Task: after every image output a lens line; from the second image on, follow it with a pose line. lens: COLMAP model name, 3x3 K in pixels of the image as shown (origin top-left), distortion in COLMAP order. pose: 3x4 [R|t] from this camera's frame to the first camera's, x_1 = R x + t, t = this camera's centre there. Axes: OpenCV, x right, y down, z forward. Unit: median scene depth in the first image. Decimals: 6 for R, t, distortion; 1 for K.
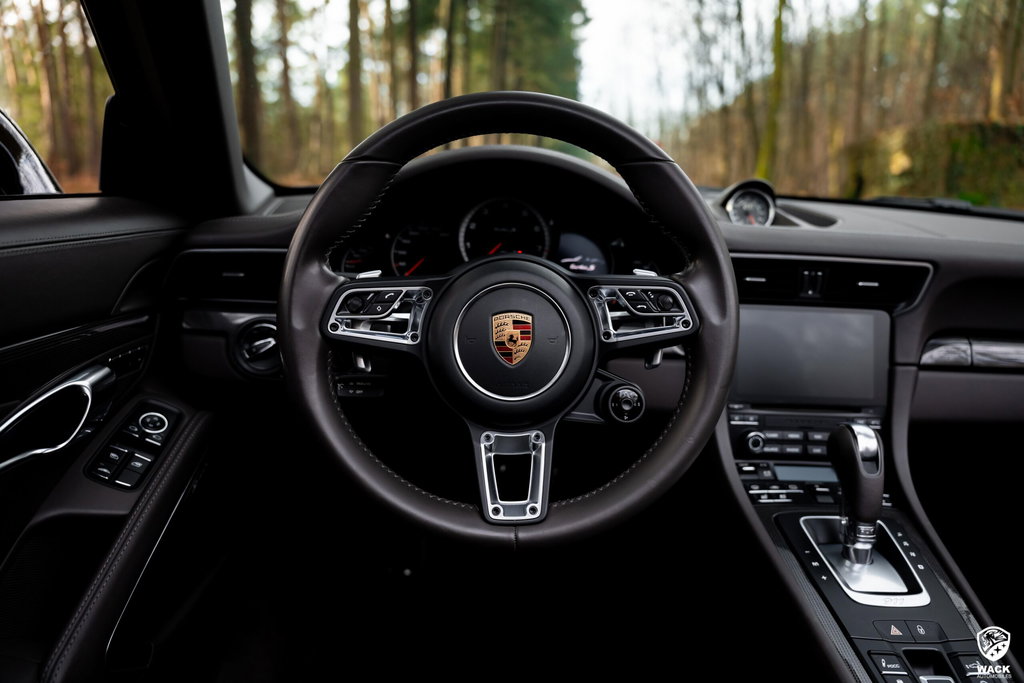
lens RADIAL K [[659.3, 0, 512.0], [0, 659.3, 341.5], [0, 0, 1]] dist [-0.001152, -0.000957]
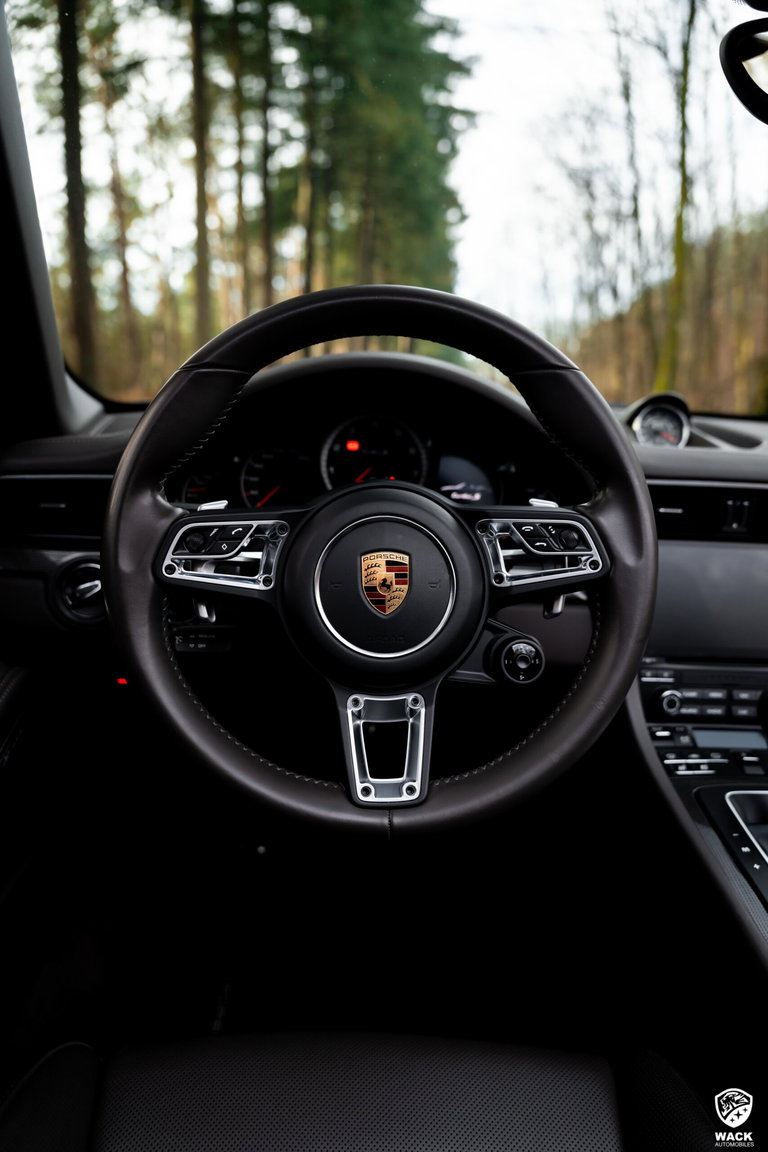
lens RADIAL K [[738.9, 0, 384.0], [0, 738.9, 576.0], [0, 0, 1]] dist [-0.000949, 0.000879]
pose [[0.999983, -0.001618, 0.005642, -0.005786], [0.001635, 0.999994, -0.003009, -0.009374], [-0.005637, 0.003018, 0.999980, 0.064127]]
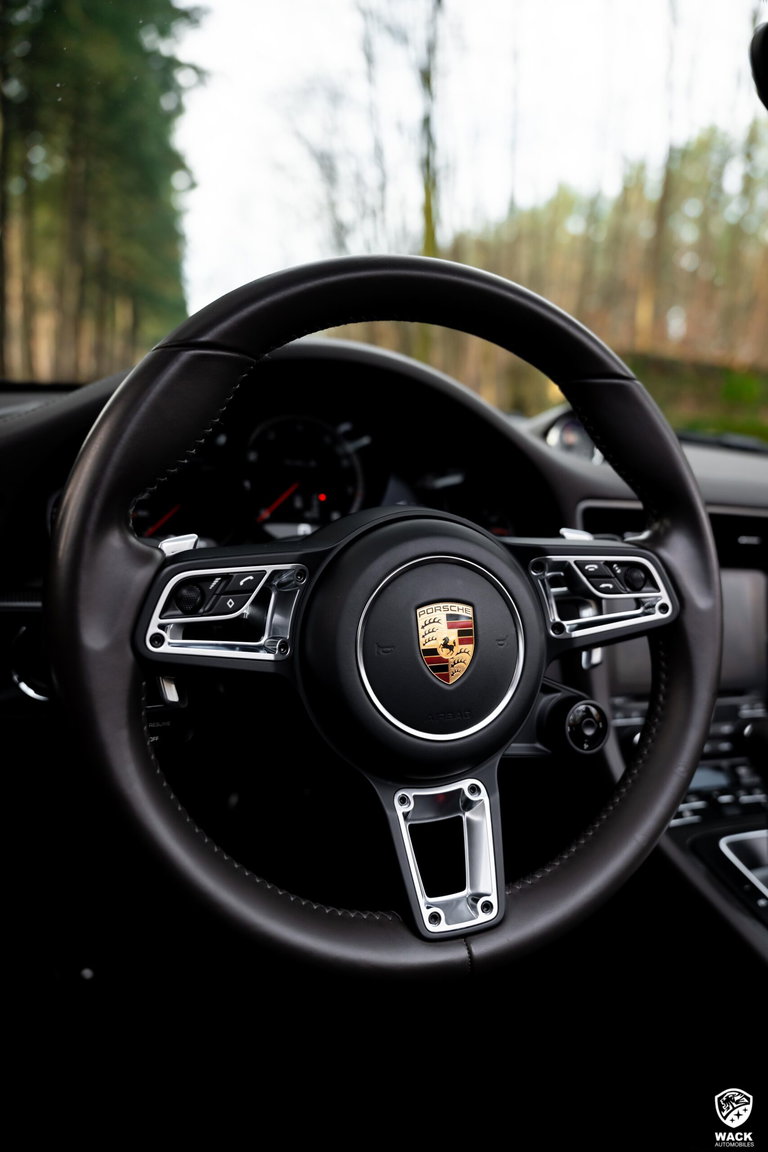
lens RADIAL K [[809.9, 0, 384.0], [0, 809.9, 576.0], [0, 0, 1]] dist [0.001588, 0.003927]
pose [[0.937090, -0.027093, 0.348034, -0.297884], [0.031931, 0.999457, -0.008170, -0.059008], [-0.347624, 0.018769, 0.937446, 0.255794]]
